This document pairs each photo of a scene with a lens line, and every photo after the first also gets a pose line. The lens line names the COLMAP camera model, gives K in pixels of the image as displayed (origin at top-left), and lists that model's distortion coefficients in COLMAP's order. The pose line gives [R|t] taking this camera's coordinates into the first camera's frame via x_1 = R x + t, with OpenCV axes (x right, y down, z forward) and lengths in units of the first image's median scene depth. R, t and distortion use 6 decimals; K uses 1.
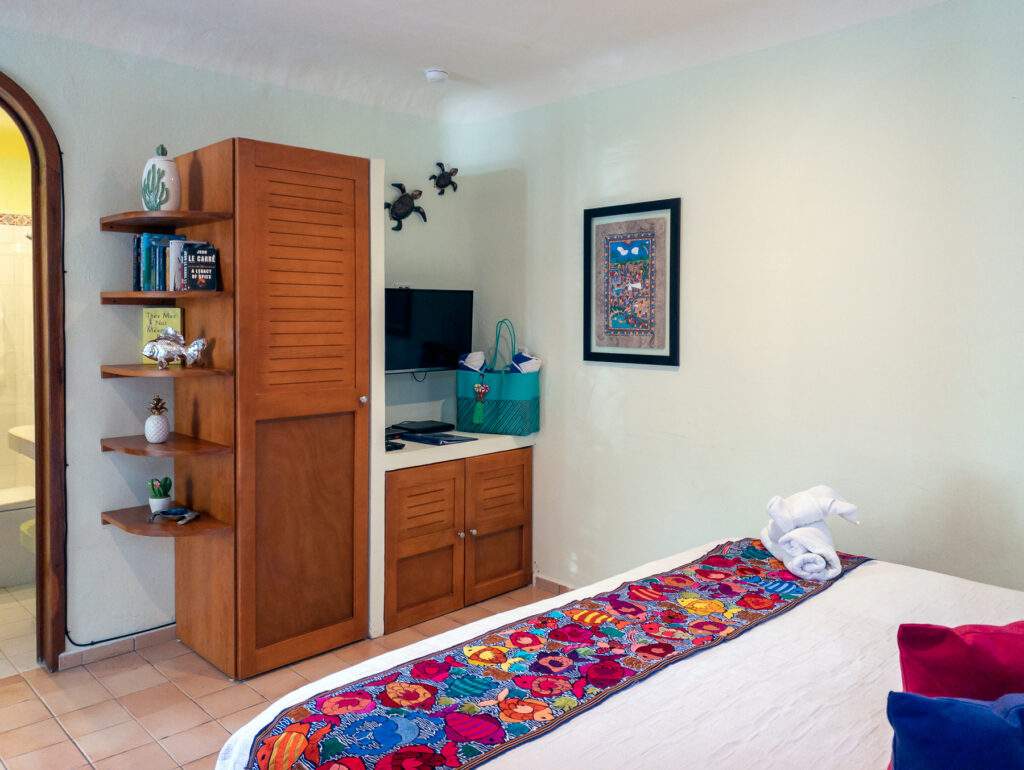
lens RADIAL K [[812.9, 0, 509.8], [0, 812.9, 337.3], [0, 0, 1]] dist [0.002541, -0.002718]
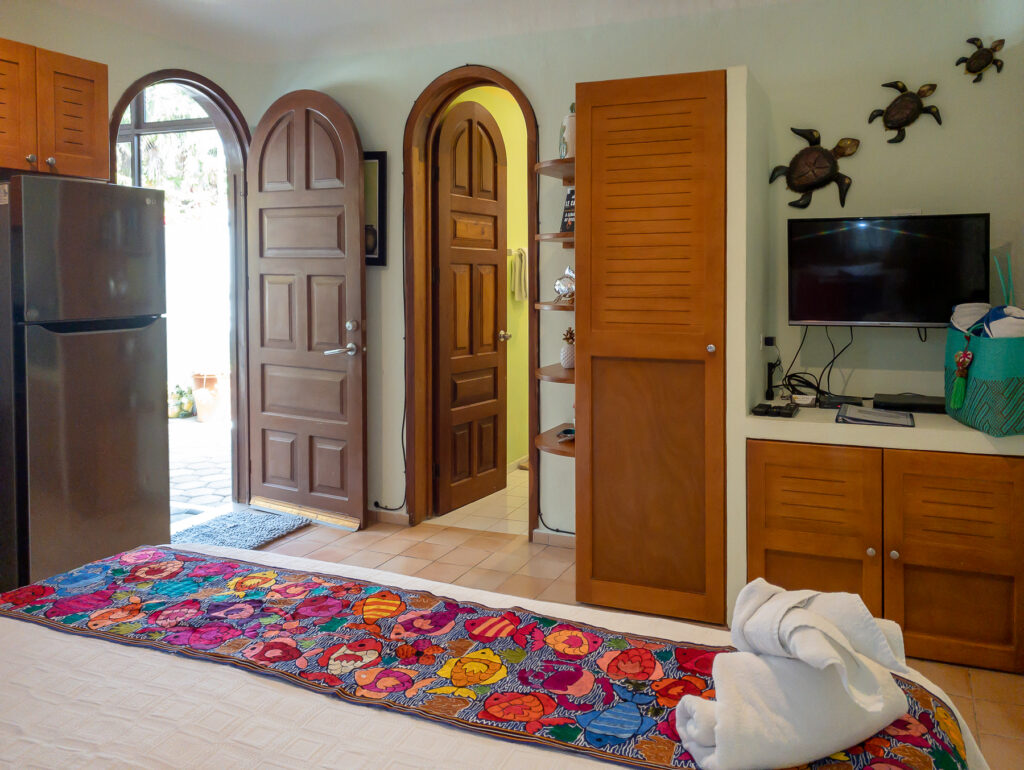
lens RADIAL K [[810.9, 0, 577.1], [0, 810.9, 293.9], [0, 0, 1]] dist [-0.000672, 0.002910]
pose [[0.402019, 0.015588, -0.915499, 0.509654], [-0.021046, 0.999748, 0.007781, 0.013372], [0.915390, 0.016139, 0.402245, 0.478248]]
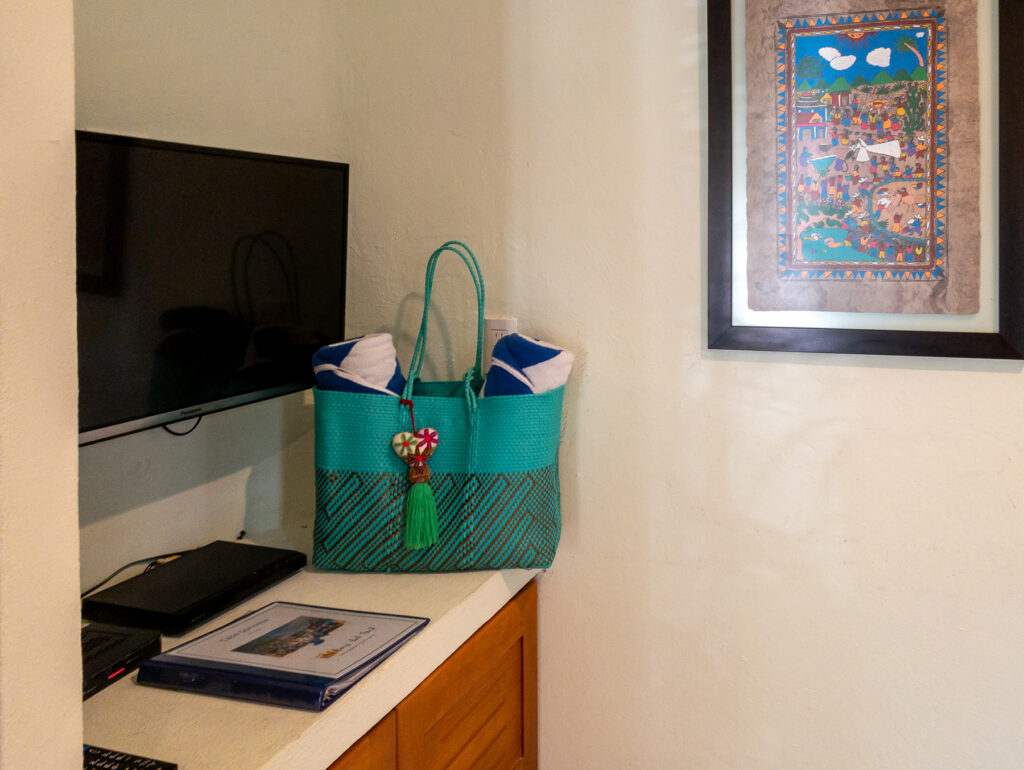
lens RADIAL K [[813.2, 0, 513.8], [0, 813.2, 273.2], [0, 0, 1]] dist [0.000498, -0.000970]
pose [[0.868835, -0.011610, 0.494966, -0.182268], [0.020078, 0.999729, -0.011794, -0.004449], [-0.494695, 0.020185, 0.868832, 0.751863]]
